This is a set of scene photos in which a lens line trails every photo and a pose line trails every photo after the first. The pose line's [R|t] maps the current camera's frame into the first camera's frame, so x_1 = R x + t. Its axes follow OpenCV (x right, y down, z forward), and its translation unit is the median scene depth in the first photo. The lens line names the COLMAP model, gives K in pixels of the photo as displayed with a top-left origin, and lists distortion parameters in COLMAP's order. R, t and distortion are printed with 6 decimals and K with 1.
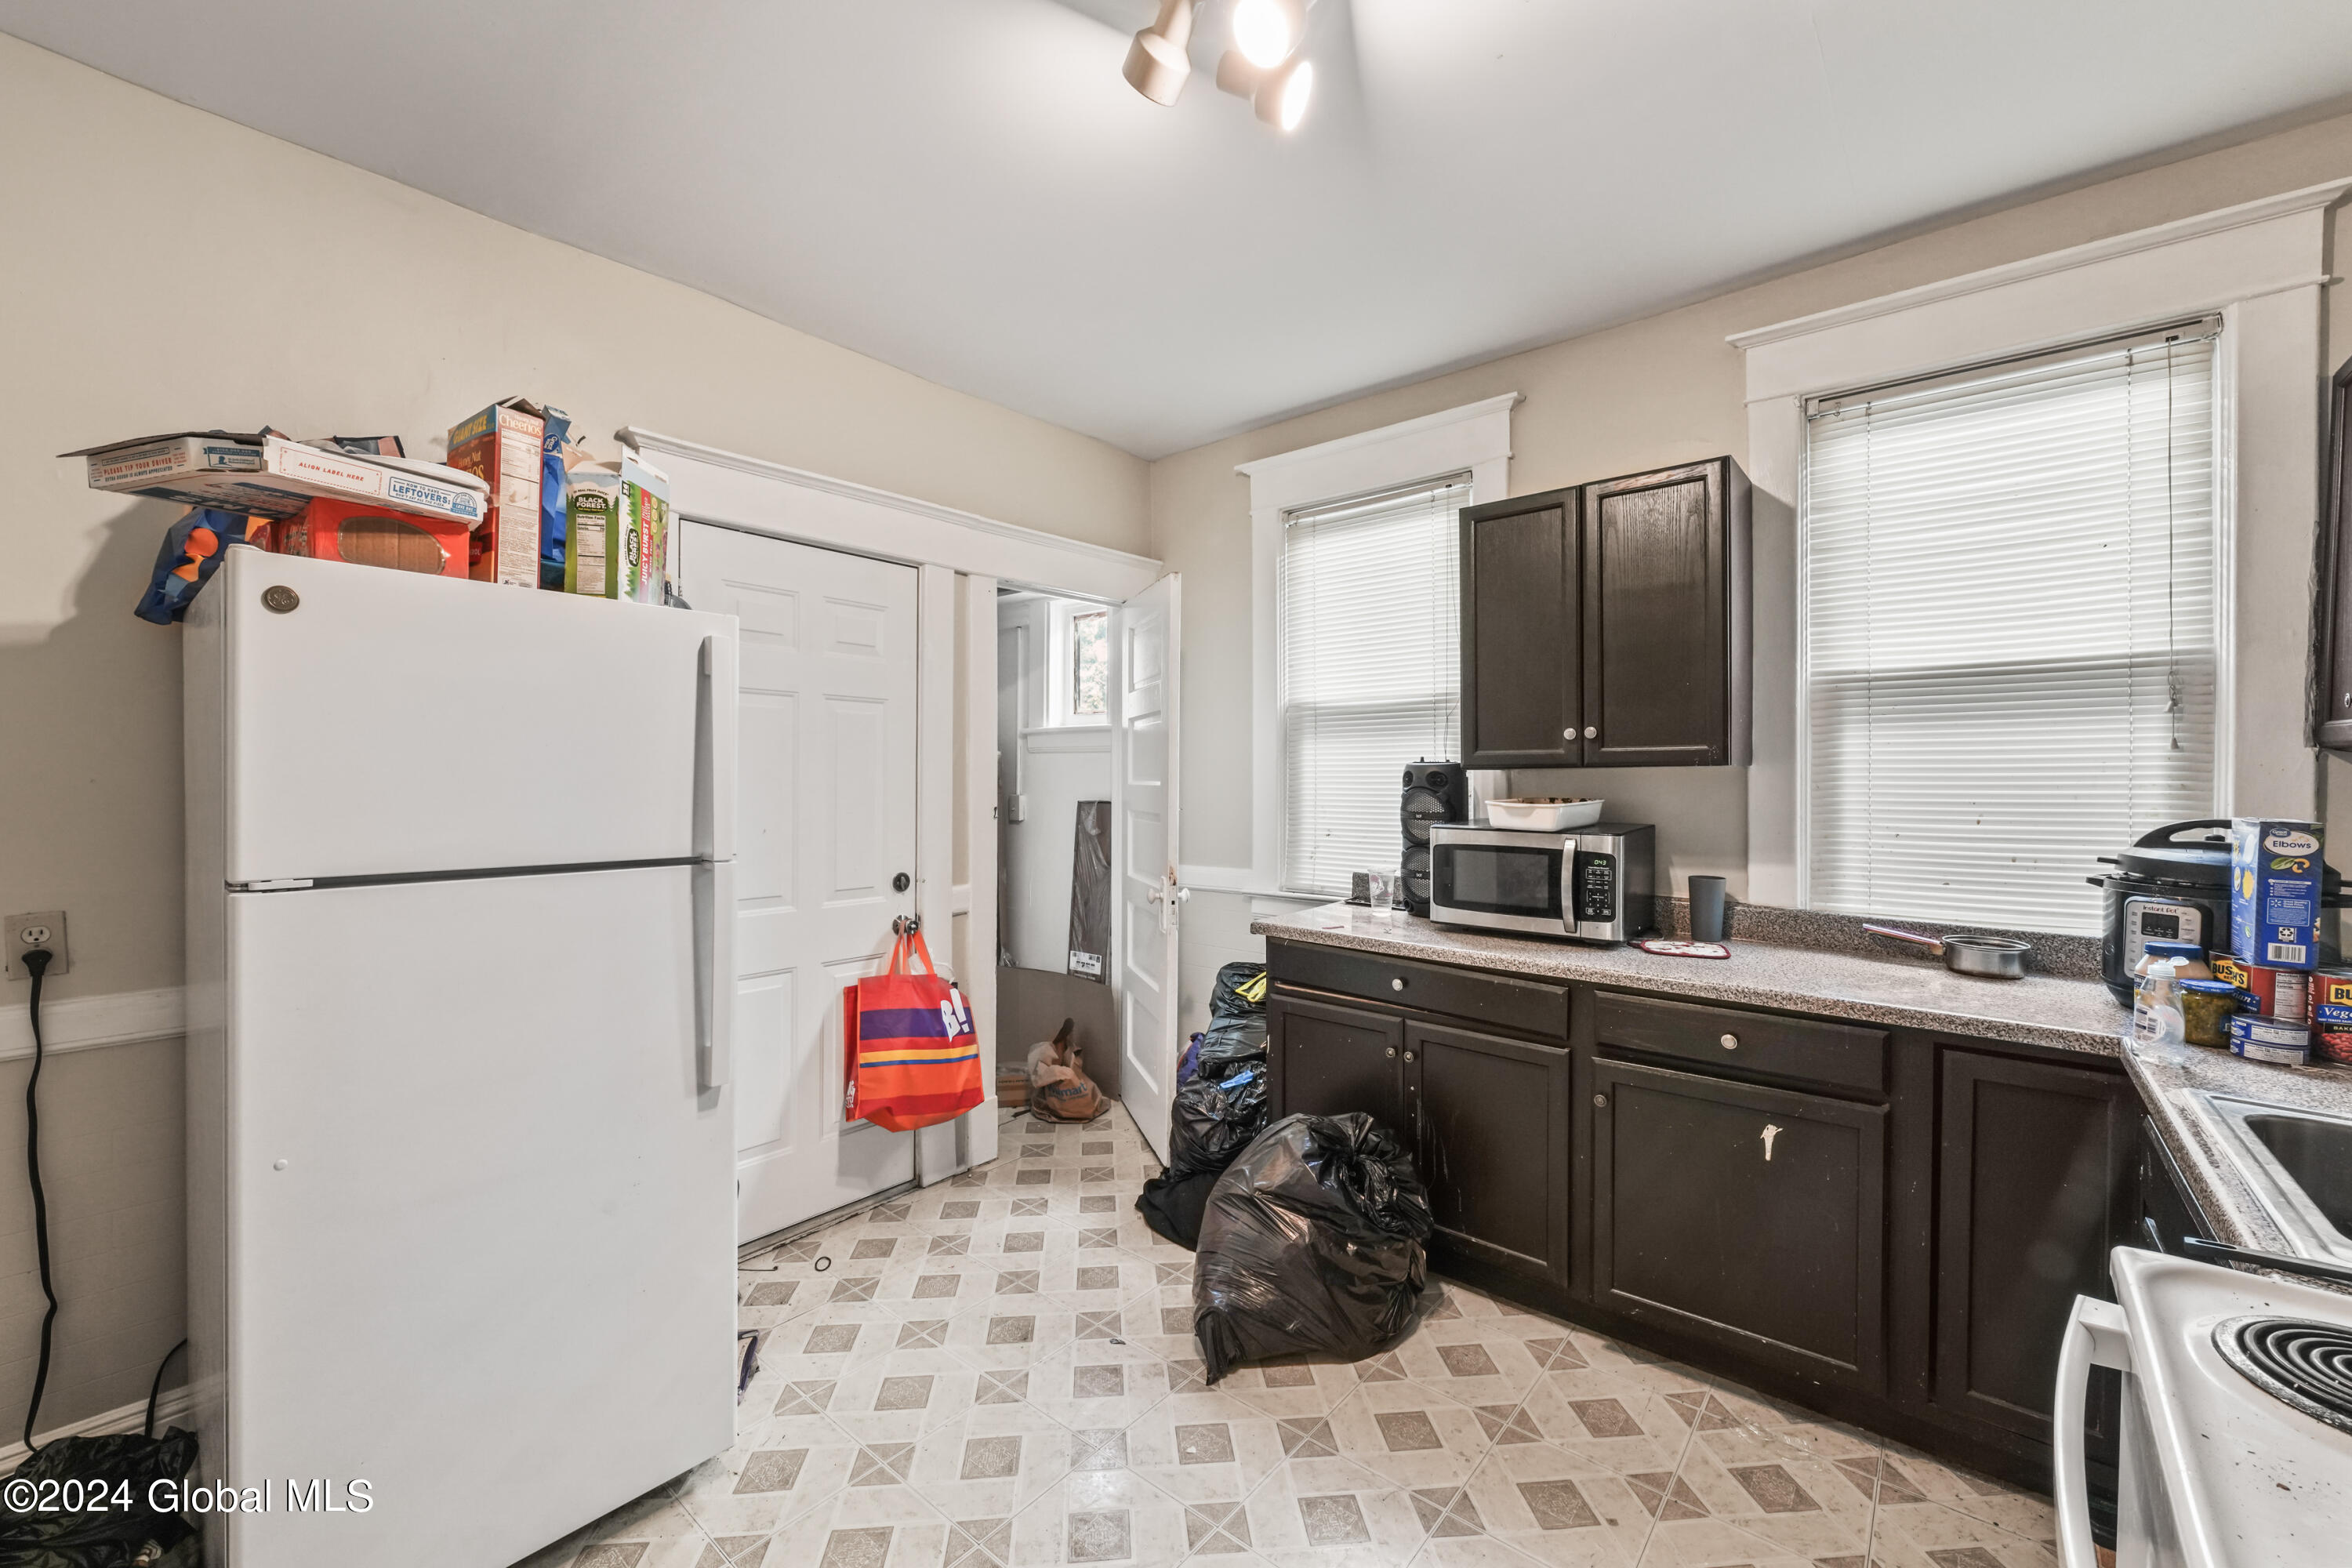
lens RADIAL K [[930.8, 0, 1175.8], [0, 930.8, 790.0], [0, 0, 1]] dist [-0.000173, 0.000191]
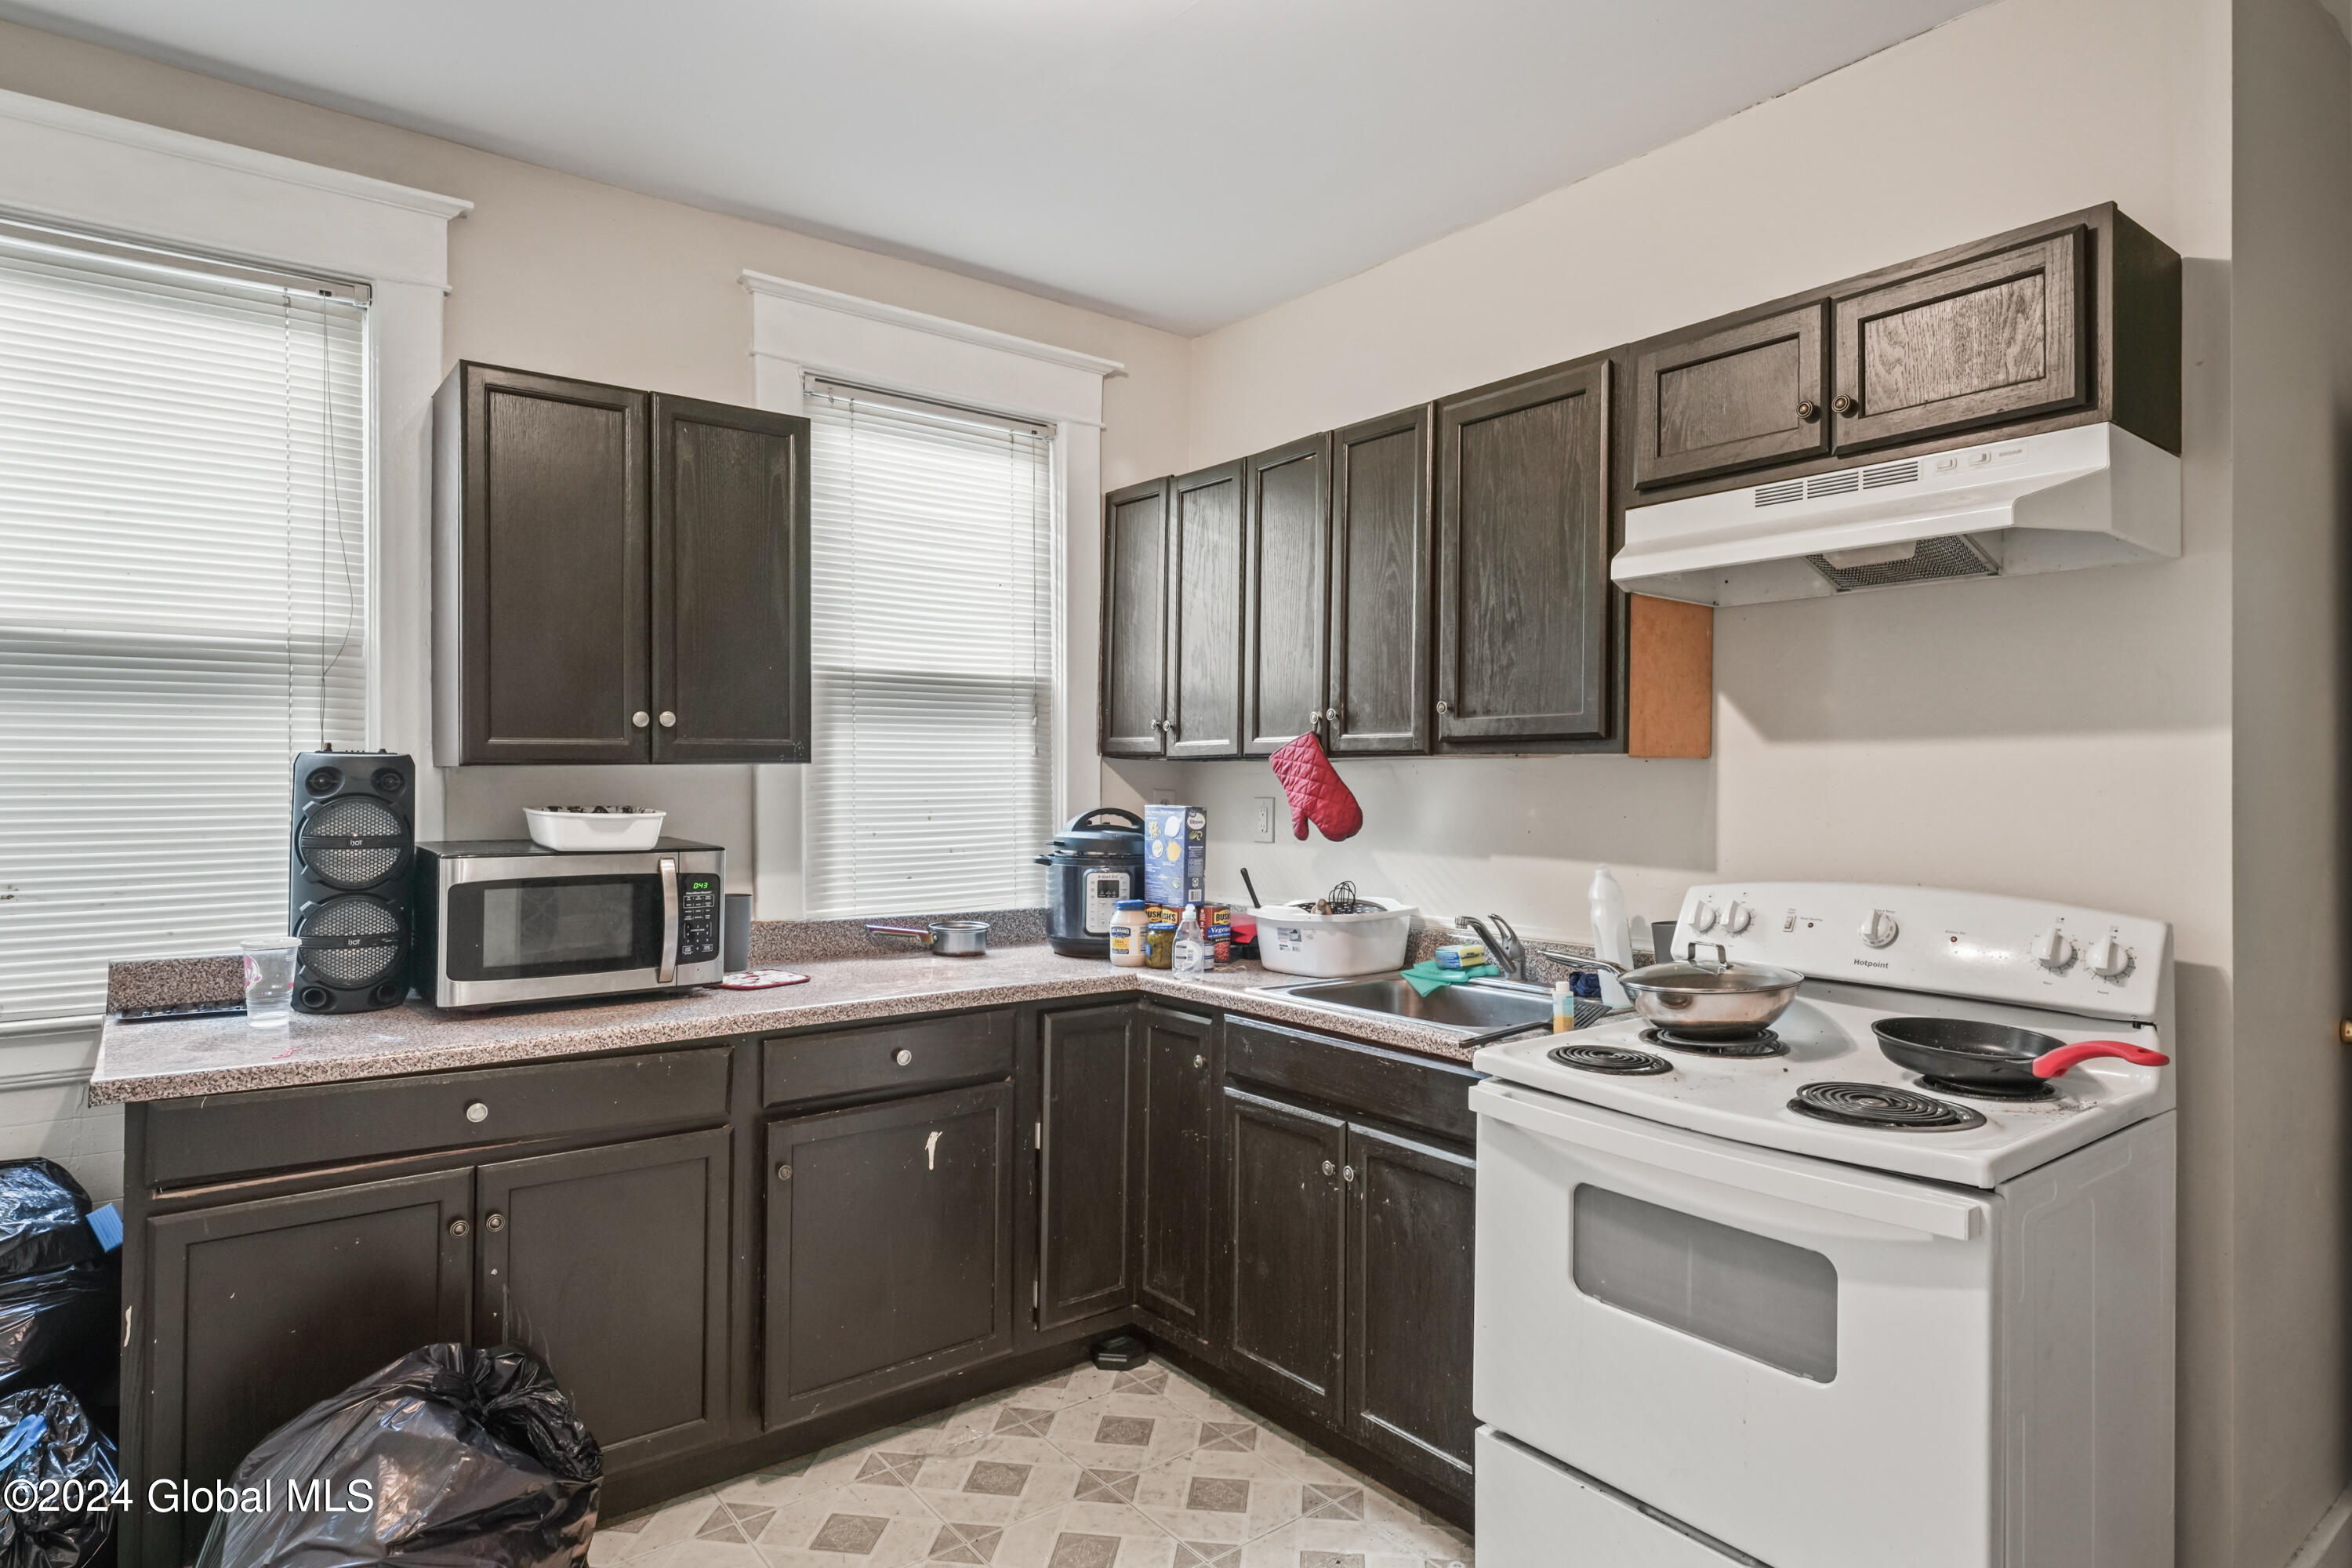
lens RADIAL K [[1296.8, 0, 1156.3], [0, 1296.8, 777.8], [0, 0, 1]] dist [0.003158, 0.000432]
pose [[0.222198, -0.000449, 0.975002, -0.515152], [0.015070, 0.999882, -0.002974, -0.003888], [-0.974885, 0.015354, 0.222178, 0.374415]]
